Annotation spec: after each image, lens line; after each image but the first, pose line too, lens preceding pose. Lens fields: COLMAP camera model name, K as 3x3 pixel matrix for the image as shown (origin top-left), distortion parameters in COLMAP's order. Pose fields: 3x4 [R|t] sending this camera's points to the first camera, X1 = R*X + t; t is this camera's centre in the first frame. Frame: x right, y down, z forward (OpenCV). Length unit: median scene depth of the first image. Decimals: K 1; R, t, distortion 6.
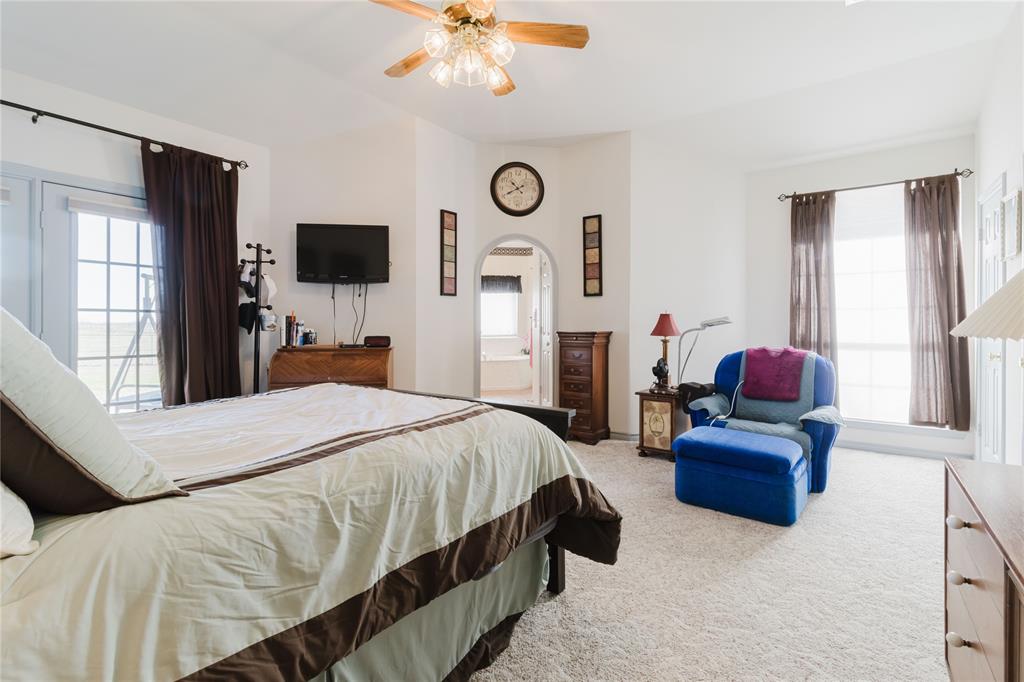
lens RADIAL K [[467.0, 0, 514.8], [0, 467.0, 329.3], [0, 0, 1]] dist [-0.001259, 0.000113]
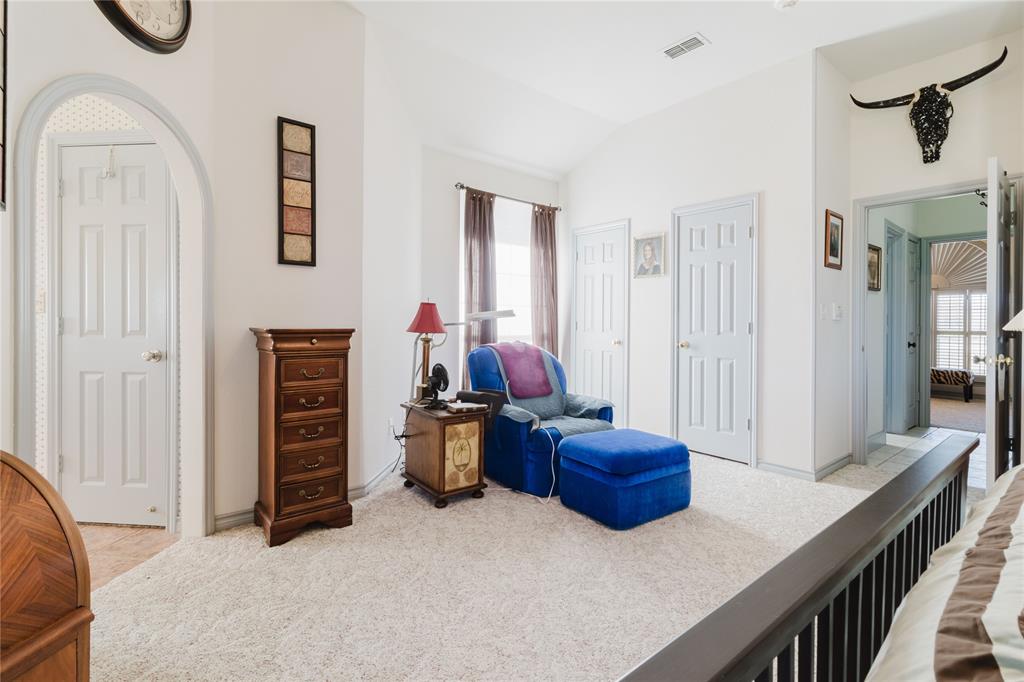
lens RADIAL K [[474.5, 0, 509.8], [0, 474.5, 320.6], [0, 0, 1]] dist [-0.000310, 0.000337]
pose [[0.246945, 0.001686, 0.969028, -0.367428], [-0.004853, 0.999988, -0.000504, -0.005657], [-0.969017, -0.004578, 0.246950, 0.691298]]
